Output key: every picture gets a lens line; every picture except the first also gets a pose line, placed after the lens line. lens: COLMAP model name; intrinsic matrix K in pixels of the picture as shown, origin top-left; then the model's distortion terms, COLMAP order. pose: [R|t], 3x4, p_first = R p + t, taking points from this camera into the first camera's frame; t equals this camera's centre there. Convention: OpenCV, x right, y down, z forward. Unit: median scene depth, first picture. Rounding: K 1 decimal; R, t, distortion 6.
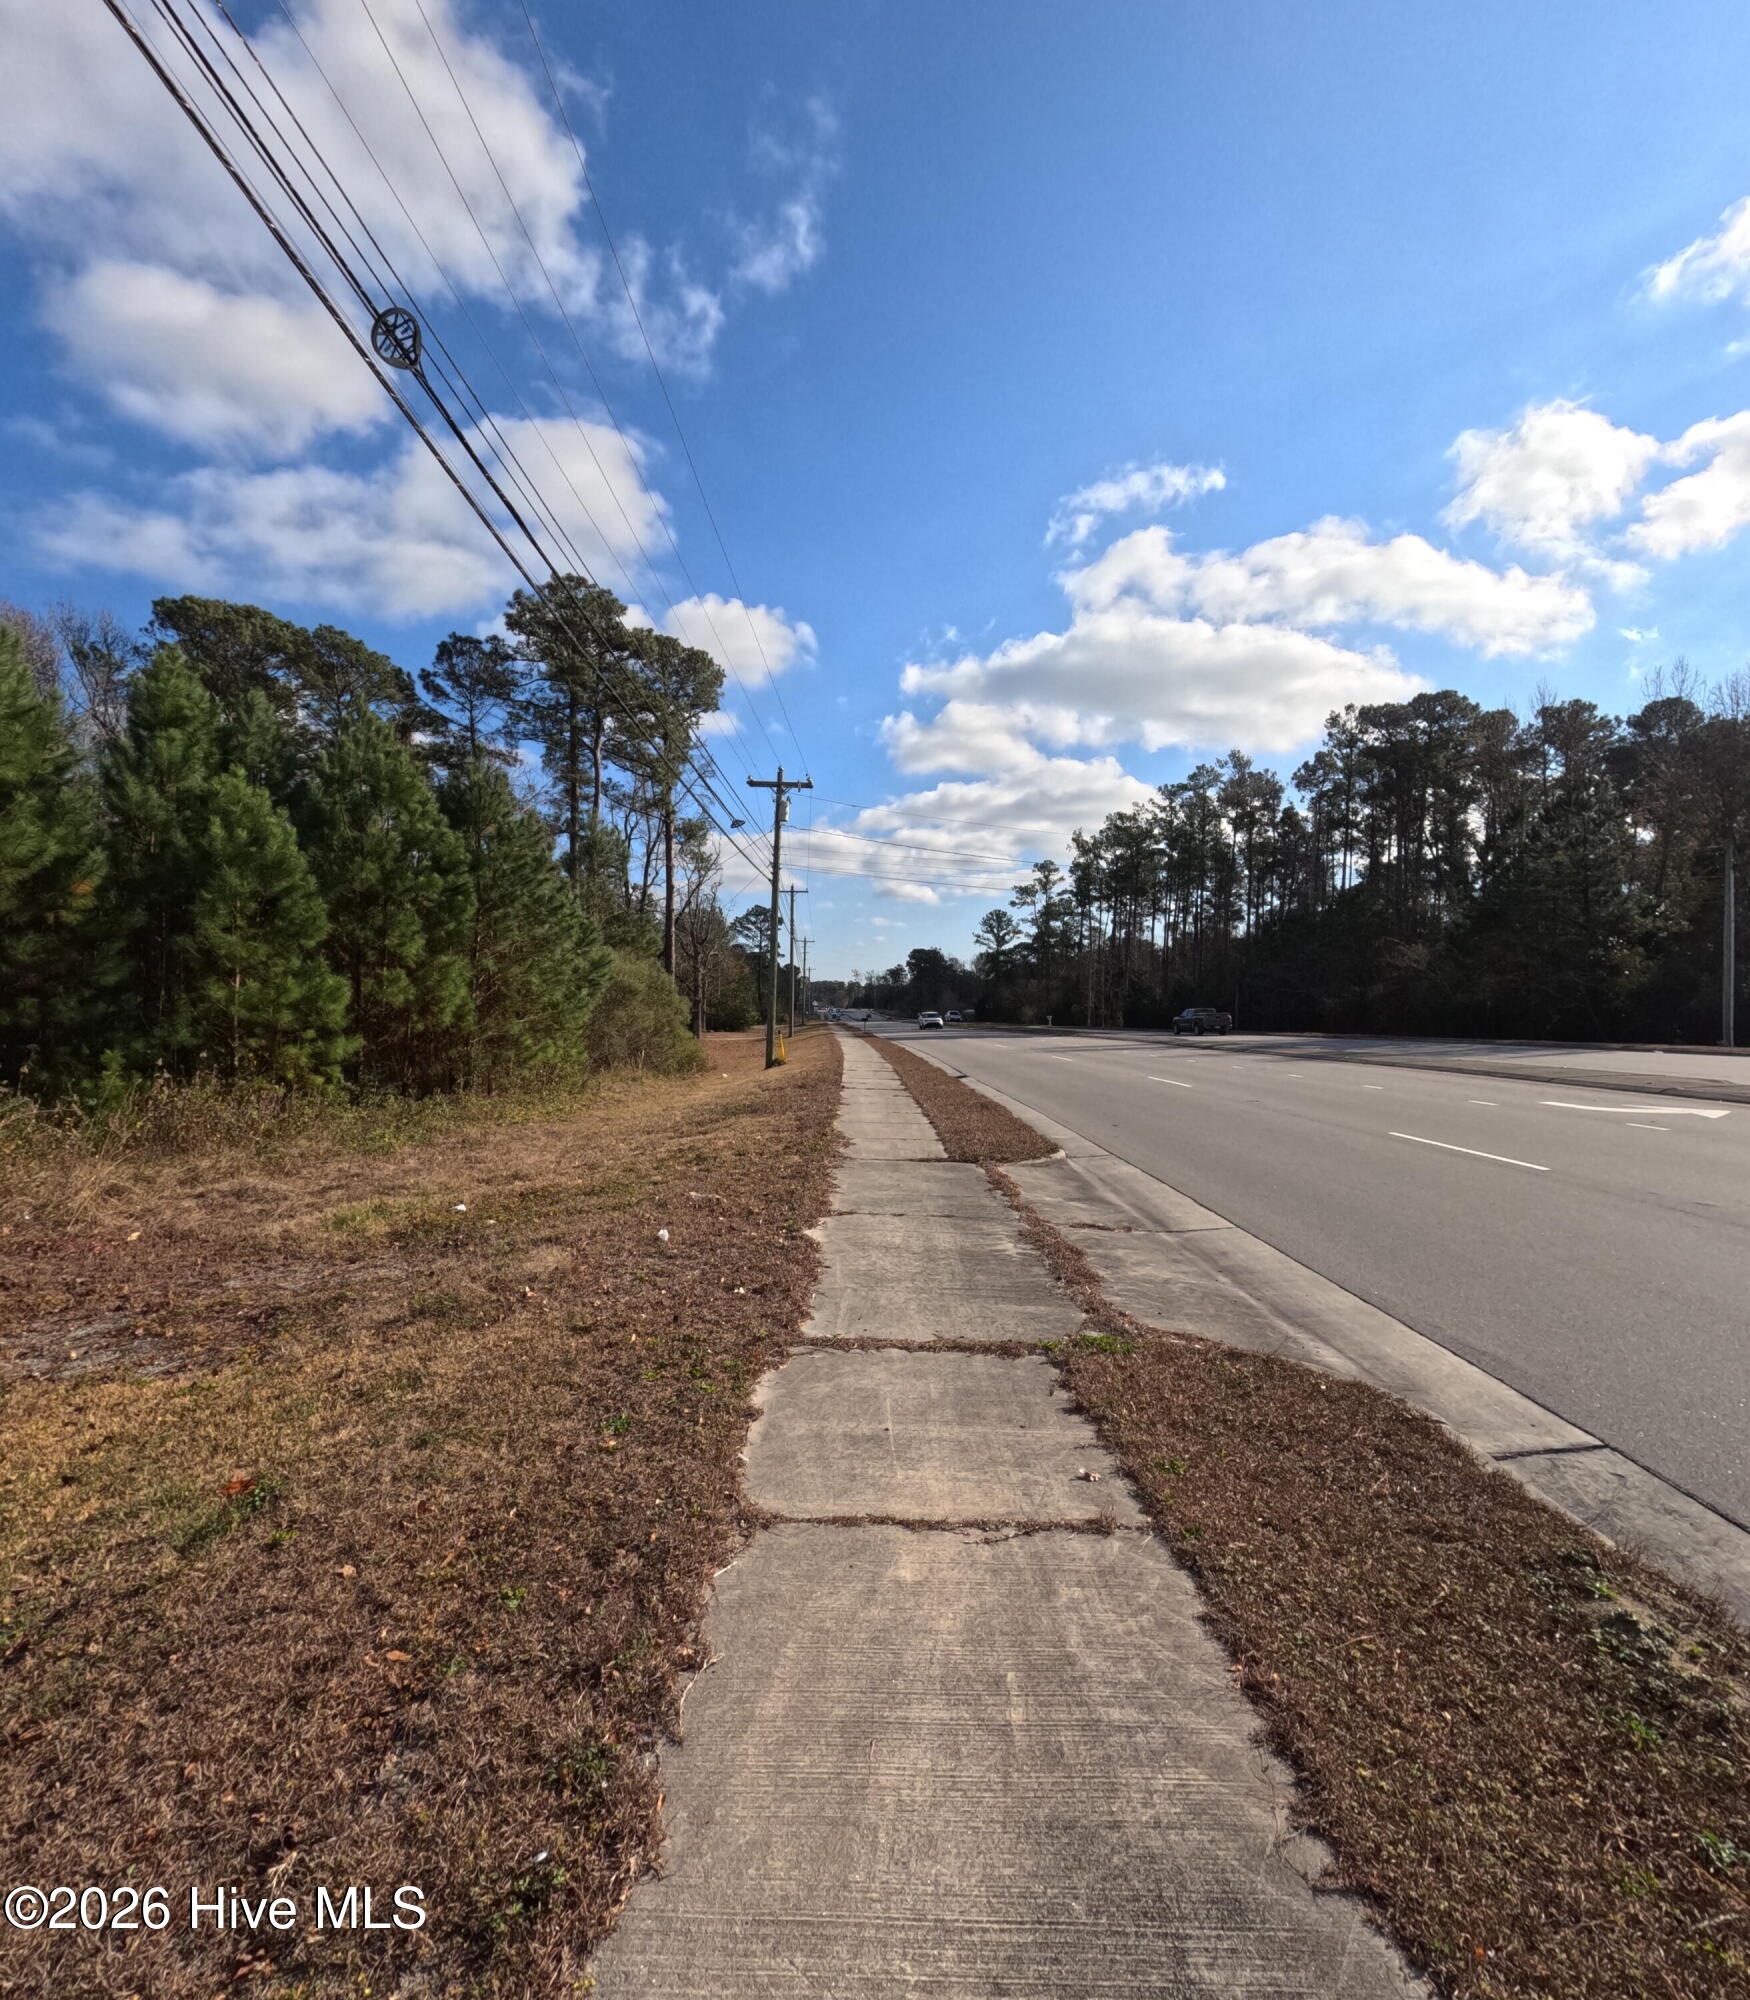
lens RADIAL K [[959.0, 0, 771.9], [0, 959.0, 1000.0], [0, 0, 1]] dist [0.002437, 0.001248]
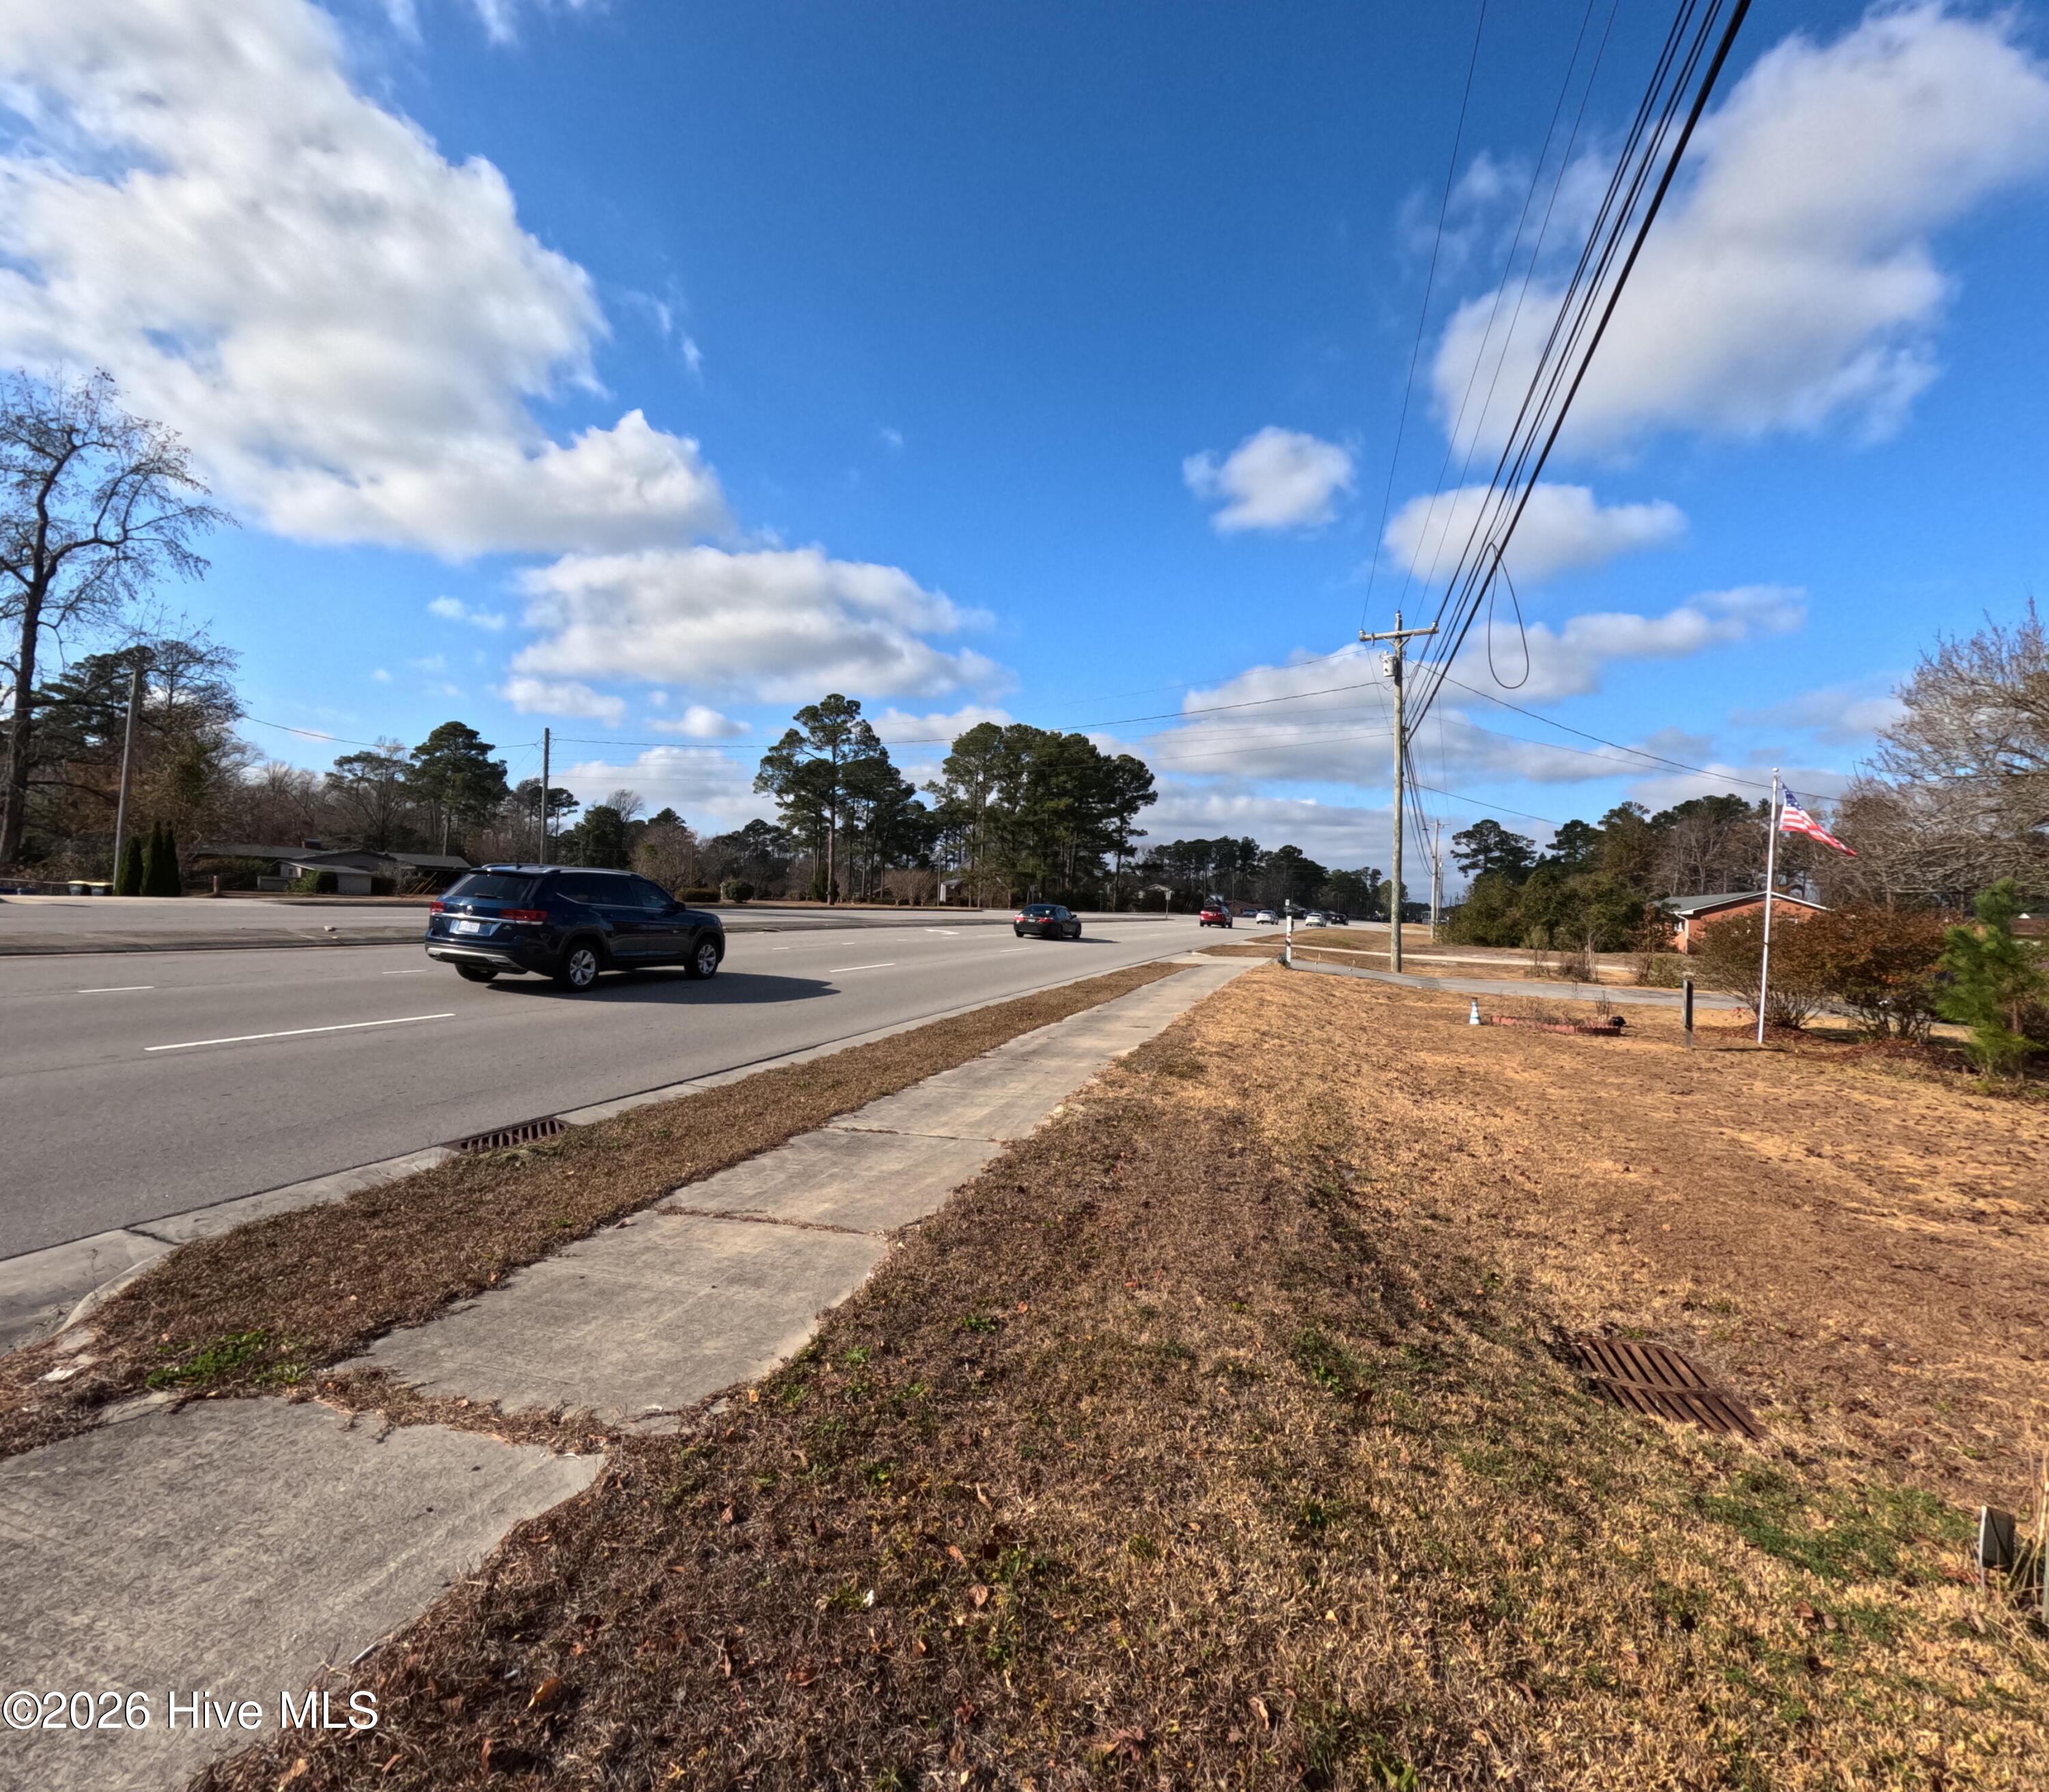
lens RADIAL K [[980.8, 0, 1019.8], [0, 980.8, 905.4], [0, 0, 1]] dist [-0.001654, 0.005236]
pose [[-0.982977, -0.034336, 0.180493, -0.368608], [-0.036544, 0.999292, -0.008924, 0.050939], [-0.180059, -0.015368, -0.983536, 1.985077]]
